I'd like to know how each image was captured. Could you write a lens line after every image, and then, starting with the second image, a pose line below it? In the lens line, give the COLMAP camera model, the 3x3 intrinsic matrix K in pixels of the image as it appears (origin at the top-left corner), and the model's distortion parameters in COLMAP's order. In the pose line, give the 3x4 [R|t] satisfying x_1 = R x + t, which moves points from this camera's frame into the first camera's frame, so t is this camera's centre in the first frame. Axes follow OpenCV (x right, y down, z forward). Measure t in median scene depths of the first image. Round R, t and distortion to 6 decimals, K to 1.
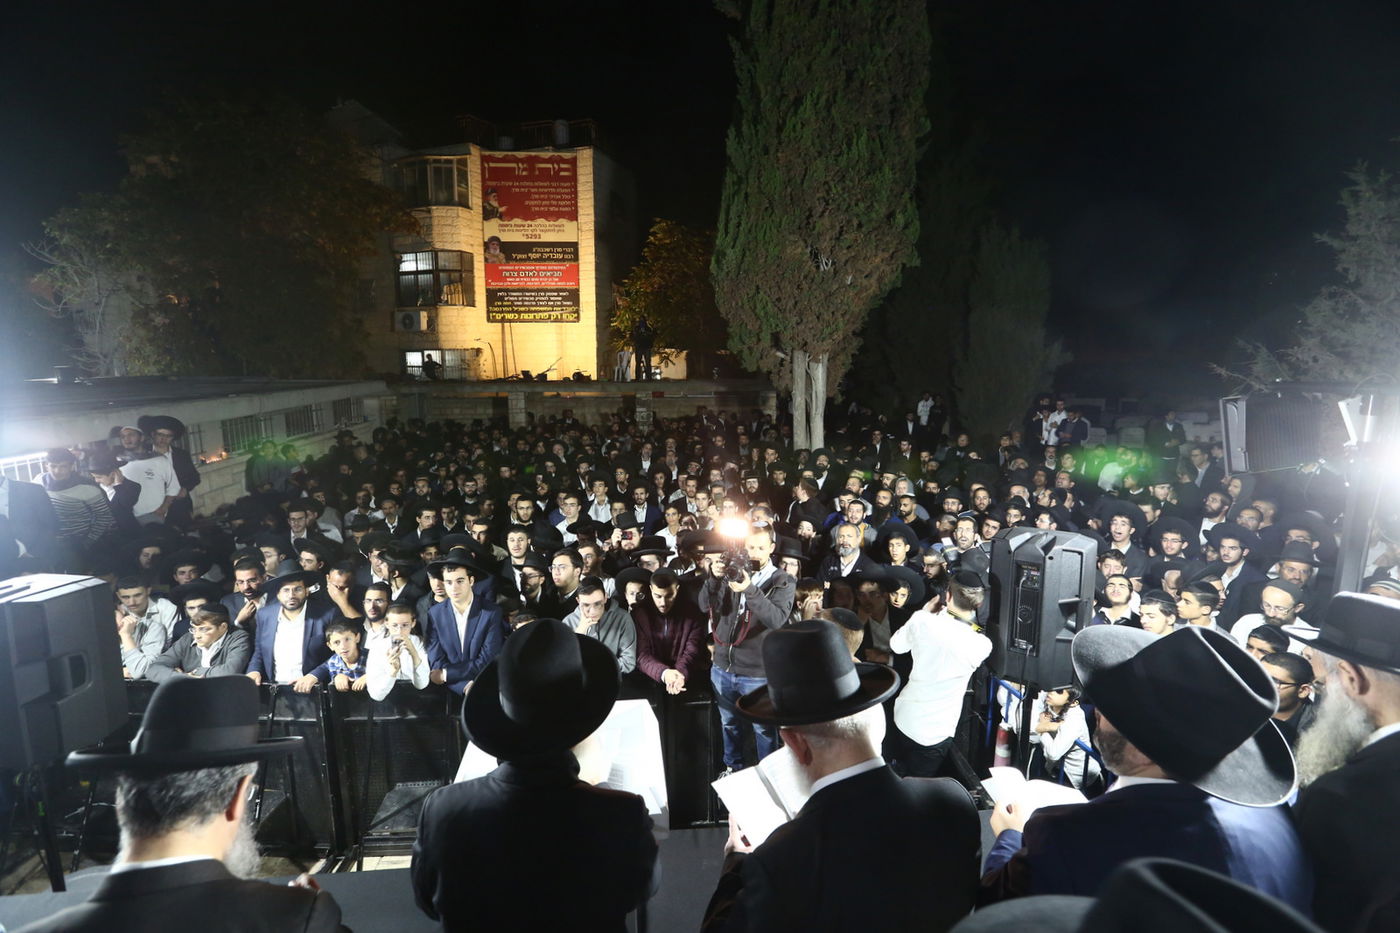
lens RADIAL K [[663.6, 0, 696.4], [0, 663.6, 470.1], [0, 0, 1]] dist [-0.042141, 0.012317]
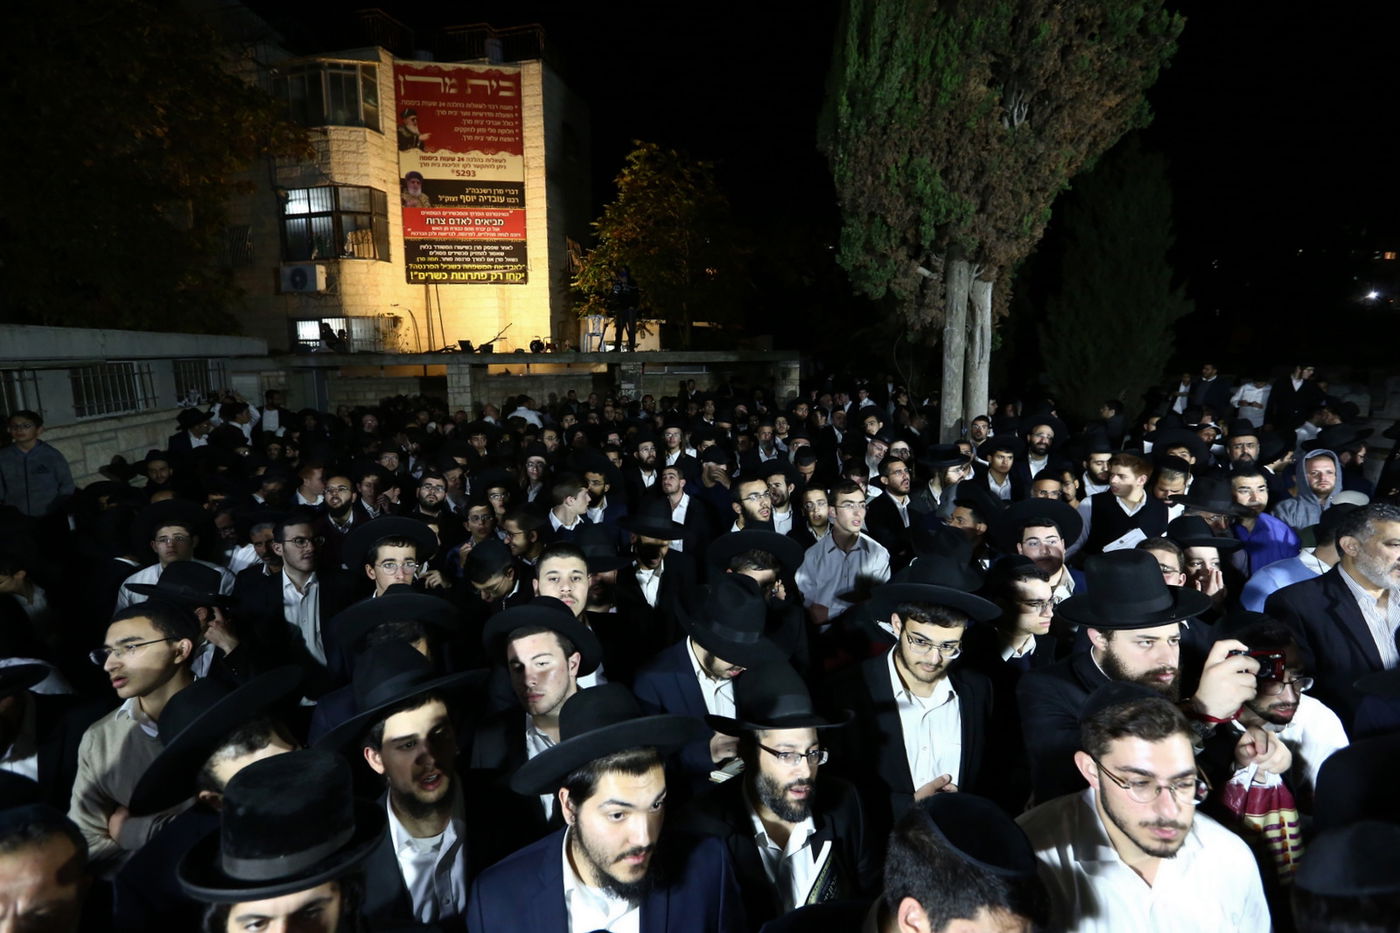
lens RADIAL K [[669.6, 0, 694.1], [0, 669.6, 470.3], [0, 0, 1]] dist [-0.058971, 0.025376]
pose [[0.991608, -0.031586, 0.125362, -0.090225], [0.031979, 0.999488, -0.001123, 0.006062], [-0.125262, 0.005123, 0.992110, 0.198572]]
